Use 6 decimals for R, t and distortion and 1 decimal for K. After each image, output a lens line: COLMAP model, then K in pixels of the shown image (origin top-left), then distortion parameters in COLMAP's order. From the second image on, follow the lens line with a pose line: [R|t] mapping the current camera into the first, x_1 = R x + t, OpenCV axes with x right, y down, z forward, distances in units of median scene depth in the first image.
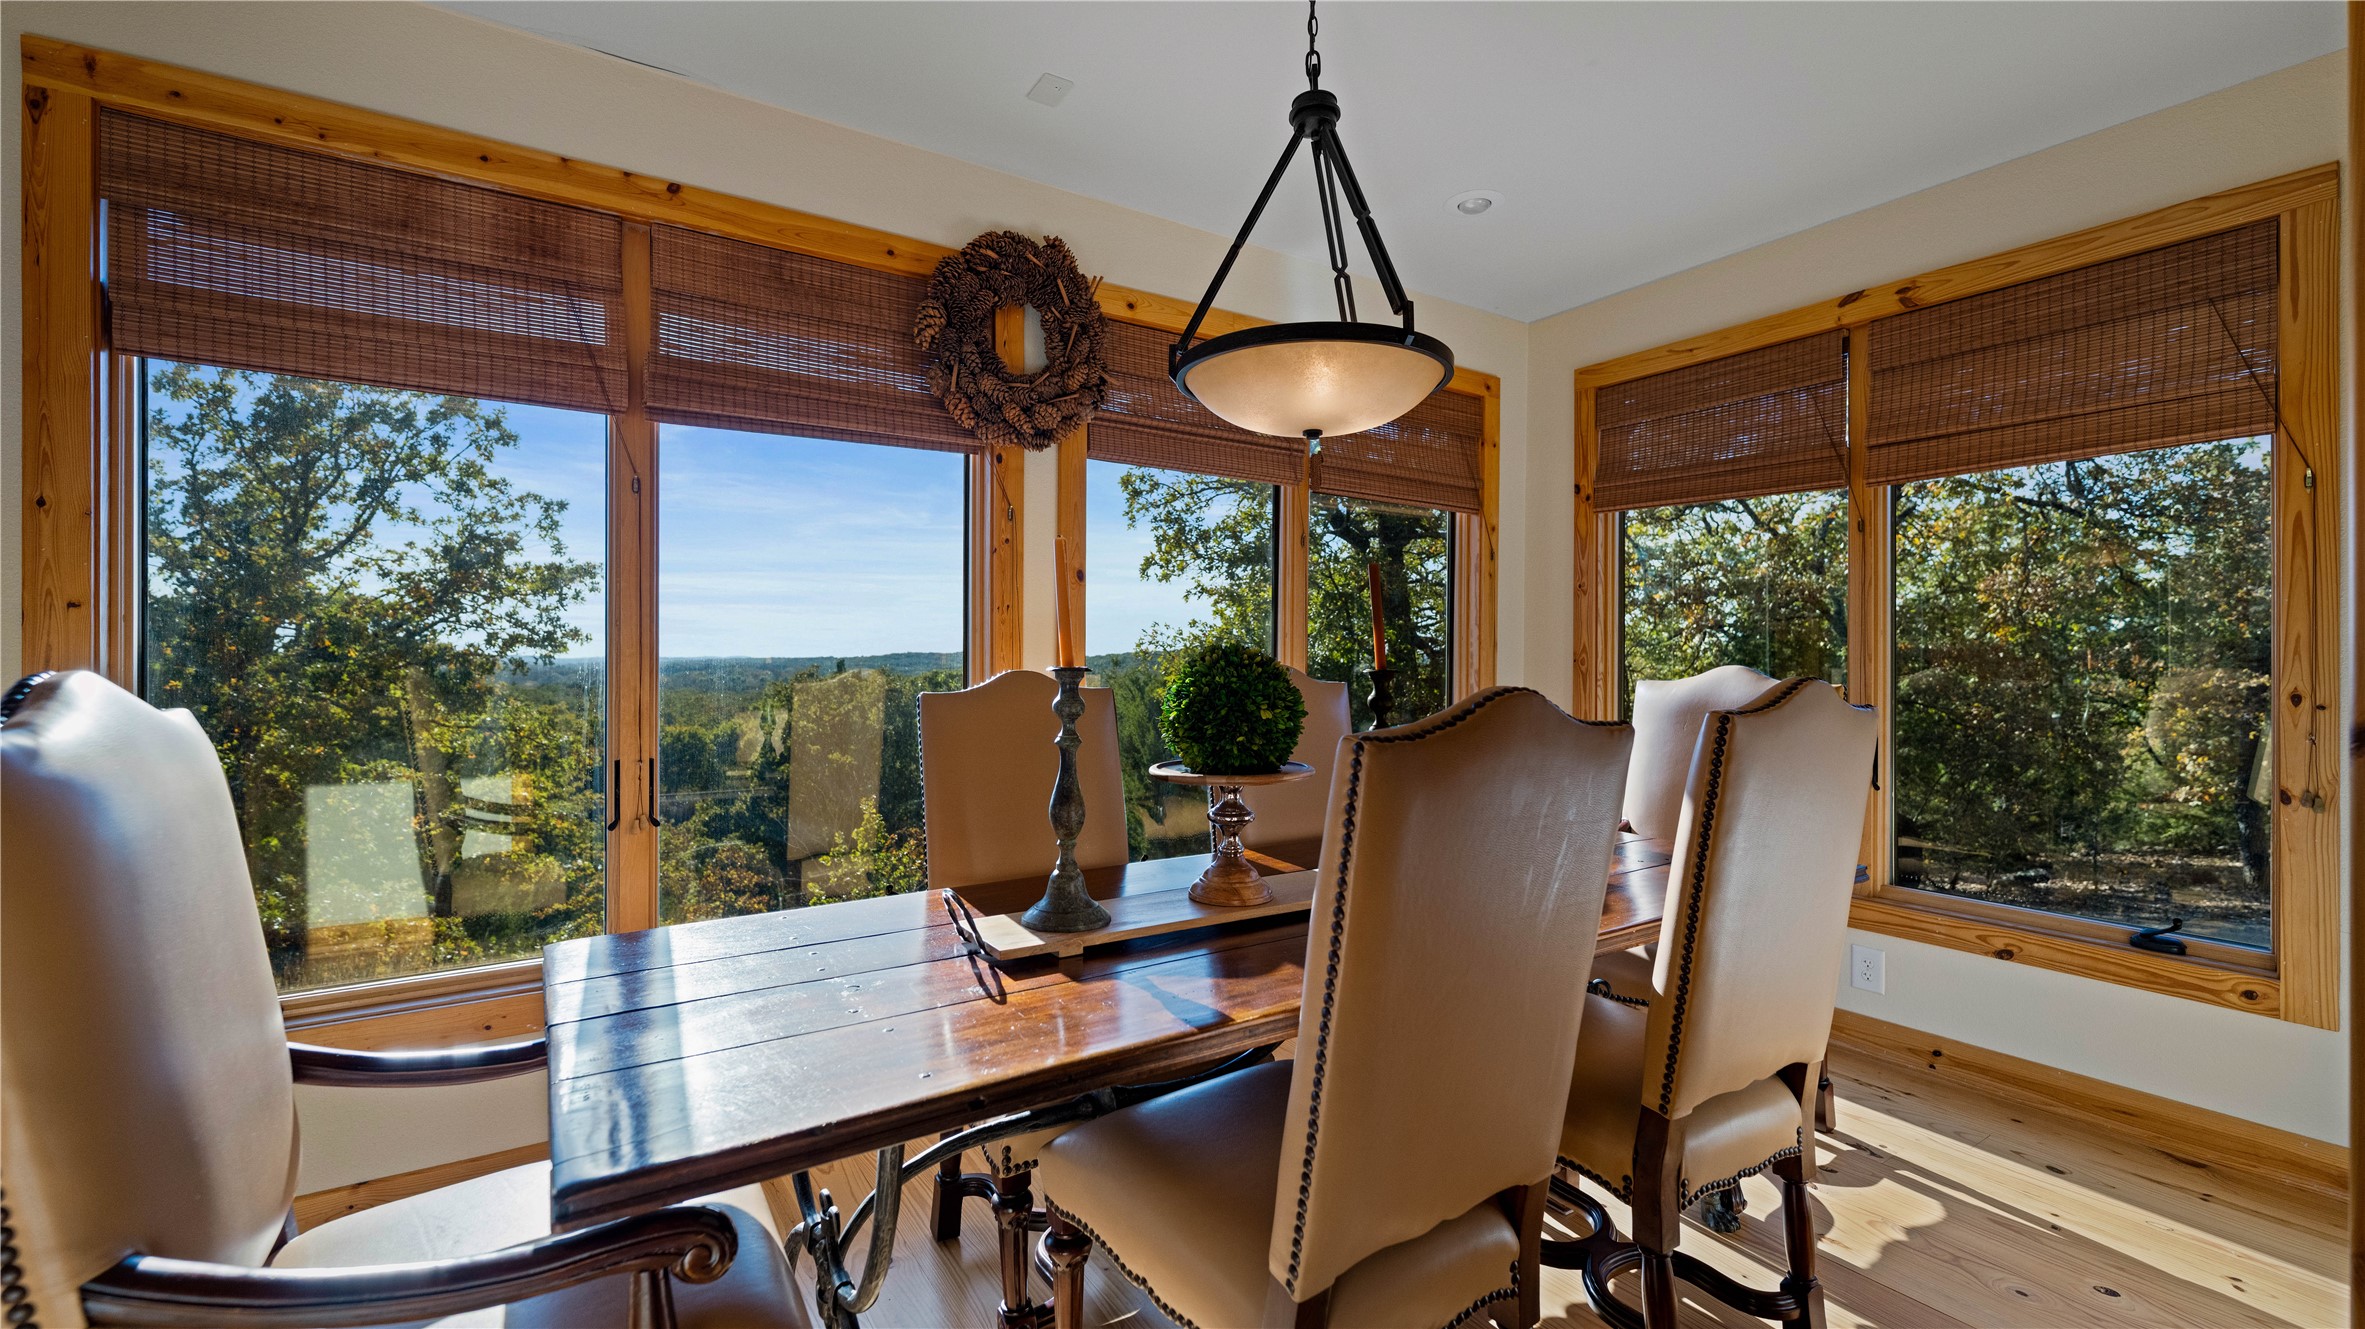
lens RADIAL K [[977.1, 0, 1178.5], [0, 977.1, 663.0], [0, 0, 1]] dist [0.000052, -0.000305]
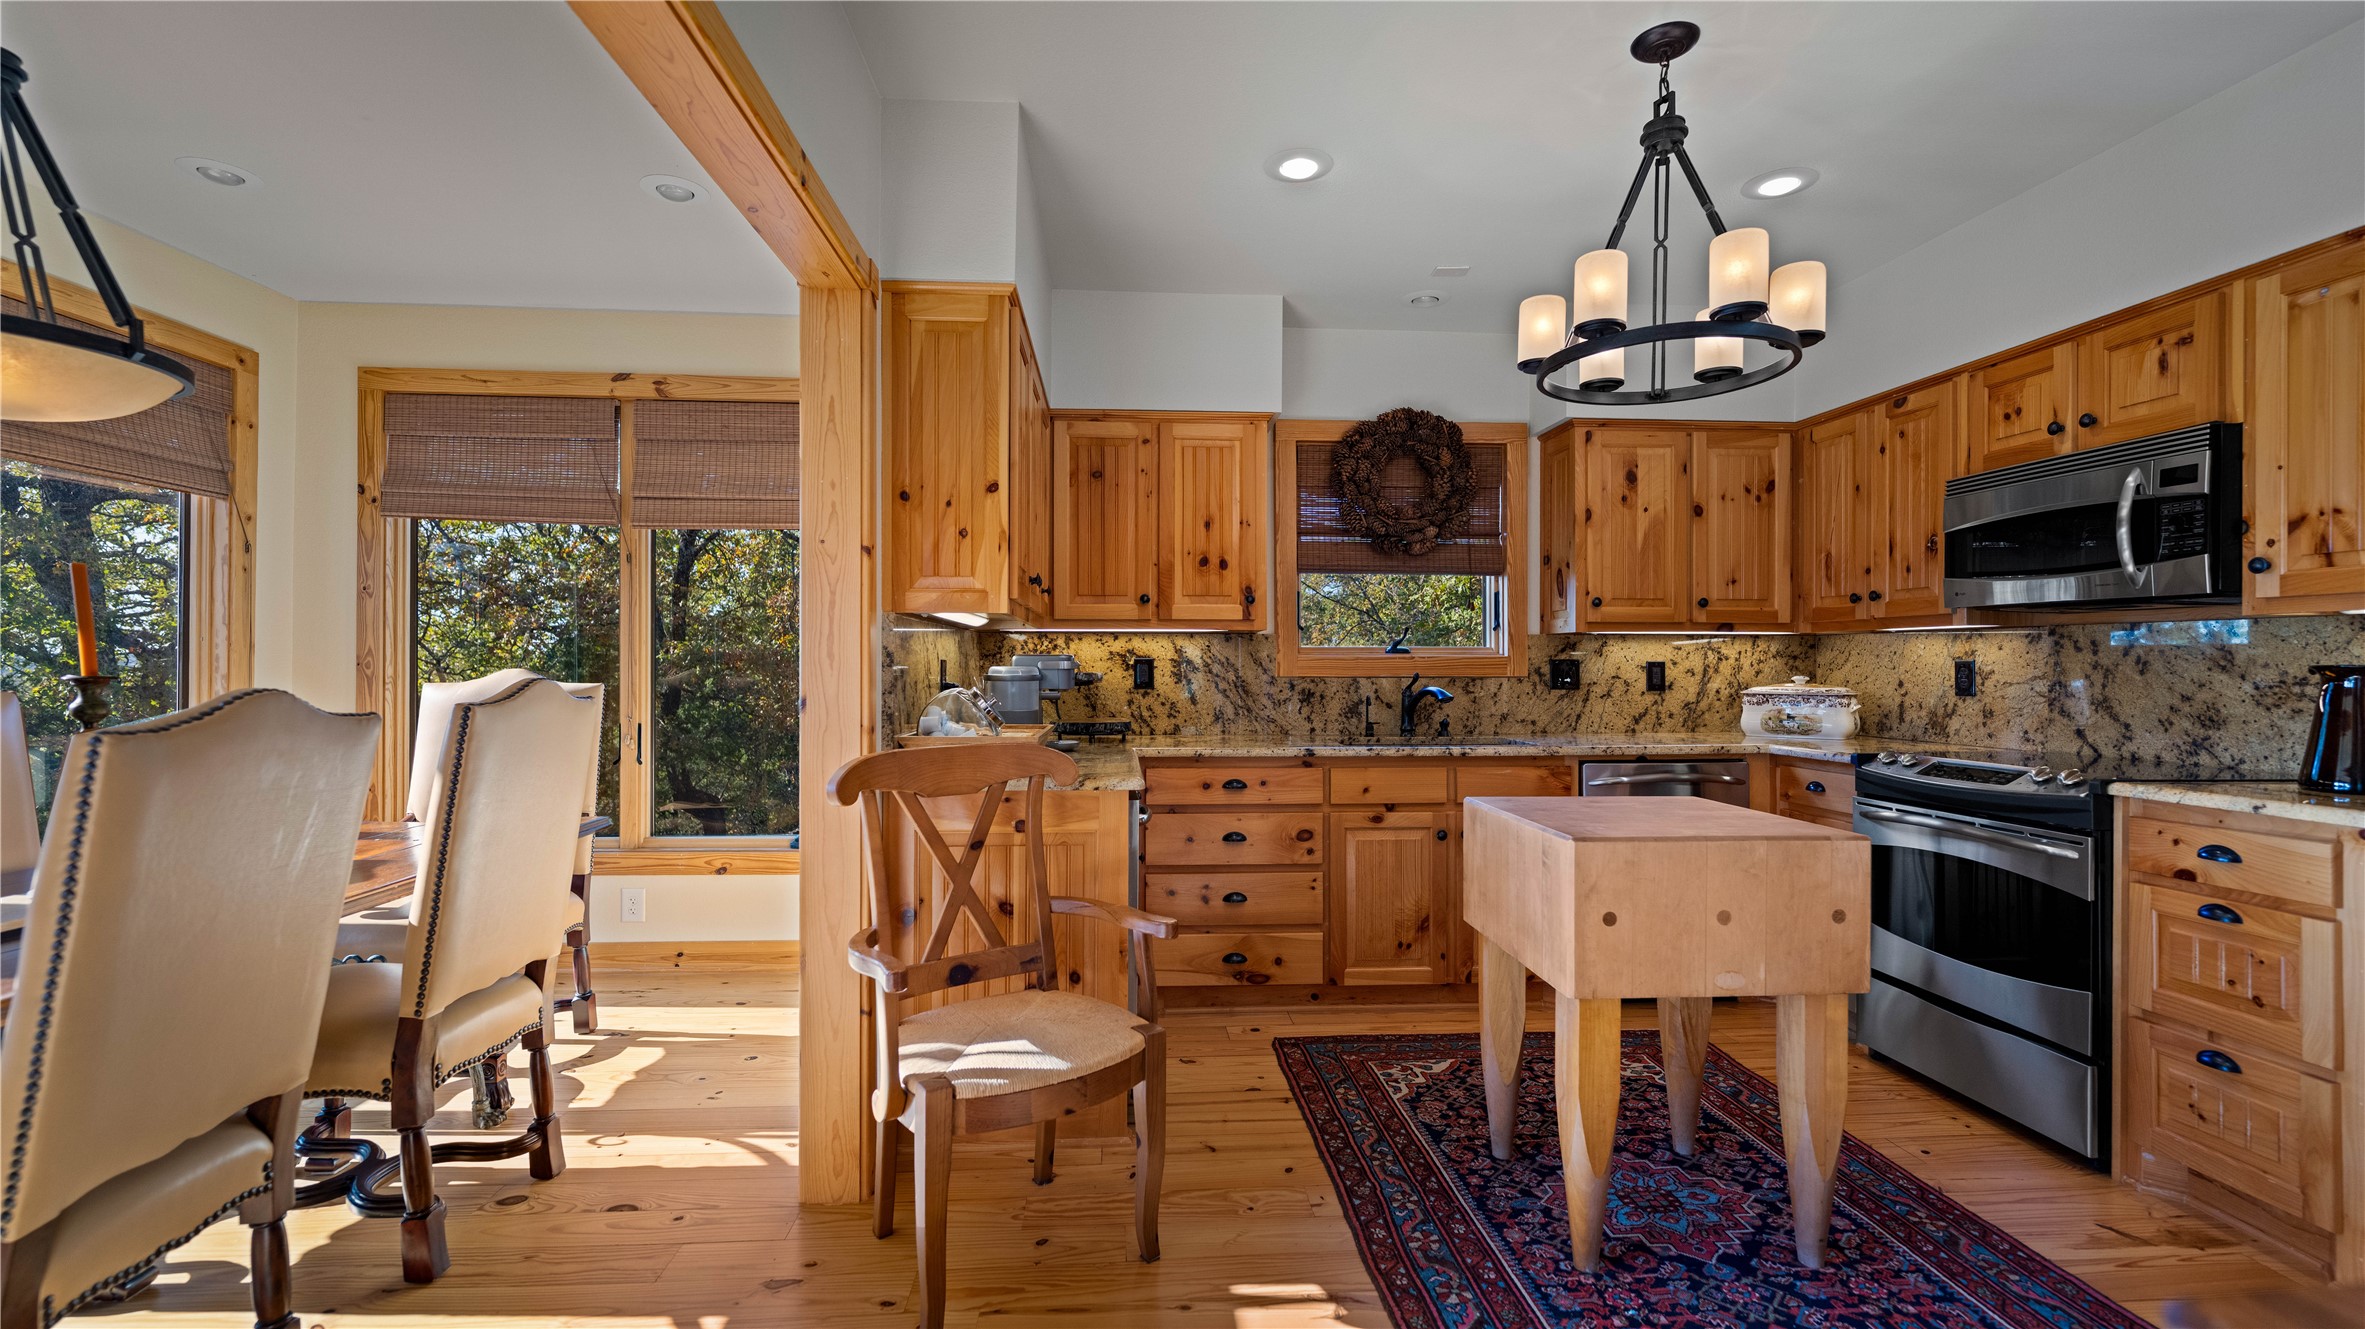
lens RADIAL K [[977.1, 0, 1178.5], [0, 977.1, 663.0], [0, 0, 1]] dist [0.000052, -0.000305]
pose [[0.480244, -0.000262, 0.877135, -0.098050], [0.001426, 0.999999, -0.000481, -0.003202], [-0.877134, 0.001482, 0.480244, -0.320407]]
